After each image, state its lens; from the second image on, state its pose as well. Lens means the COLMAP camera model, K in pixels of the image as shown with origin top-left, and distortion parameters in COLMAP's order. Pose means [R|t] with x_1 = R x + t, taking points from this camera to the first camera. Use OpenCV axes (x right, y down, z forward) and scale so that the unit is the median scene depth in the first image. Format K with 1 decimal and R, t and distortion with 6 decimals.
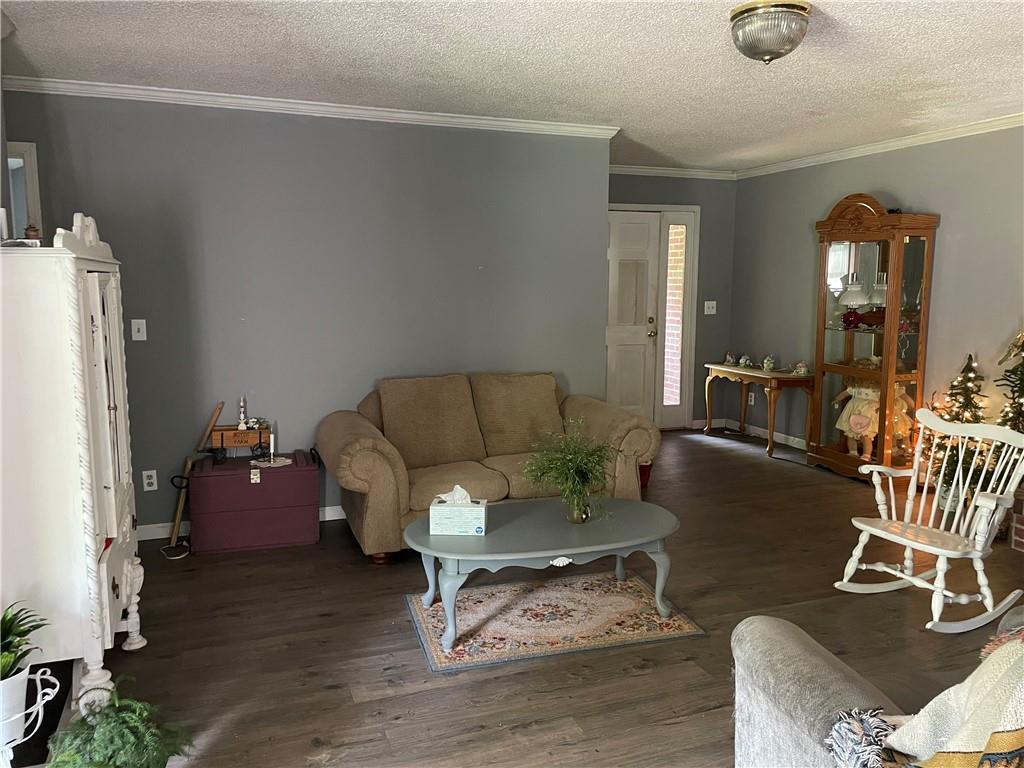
lens RADIAL K [[790.7, 0, 512.0], [0, 790.7, 384.0], [0, 0, 1]] dist [0.091703, -0.125988]
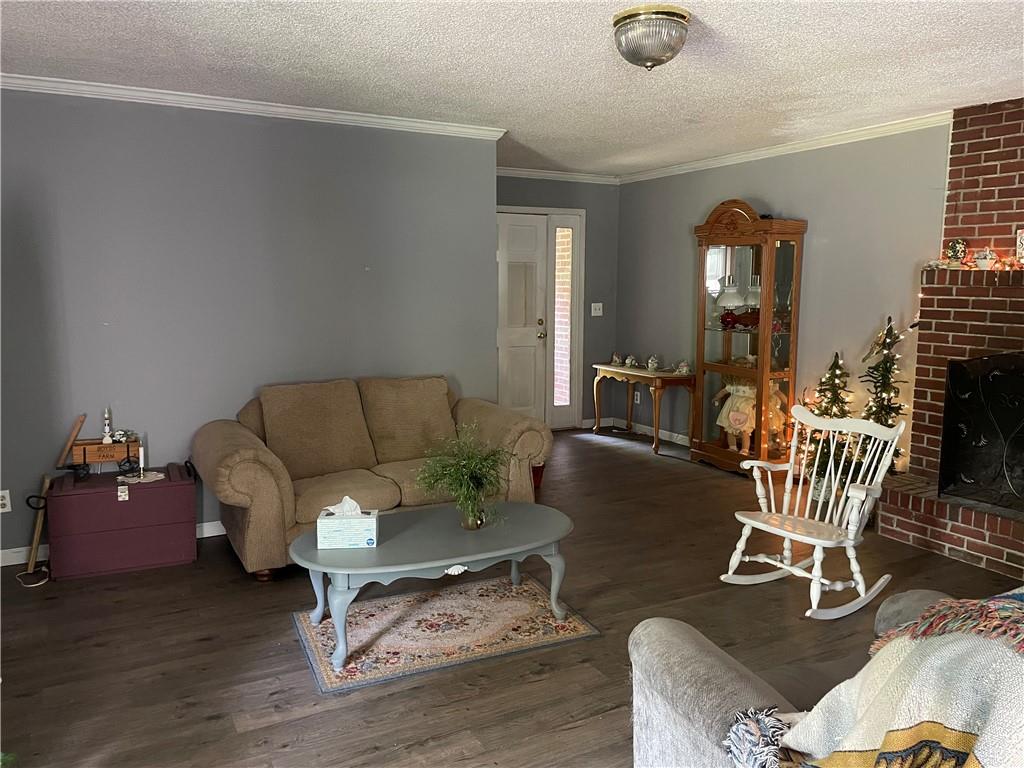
lens RADIAL K [[790.7, 0, 512.0], [0, 790.7, 384.0], [0, 0, 1]] dist [0.091703, -0.125988]
pose [[0.990307, -0.017773, 0.137754, -0.000643], [0.017979, 0.999838, -0.000249, -0.003297], [-0.137727, 0.002723, 0.990466, 0.016084]]
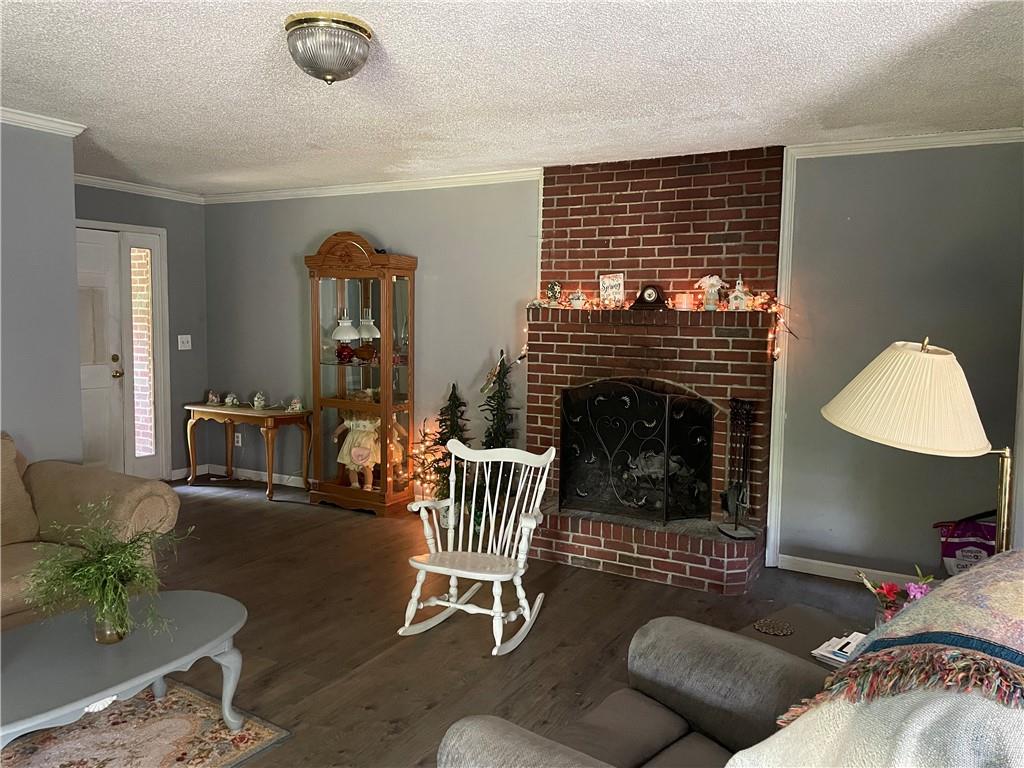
lens RADIAL K [[781.1, 0, 516.3], [0, 781.1, 376.0], [0, 0, 1]] dist [0.095408, -0.126260]
pose [[0.757499, -0.043525, 0.651384, -0.088202], [0.072106, 0.997248, -0.017217, -0.028245], [-0.648842, 0.060011, 0.758553, 0.148526]]
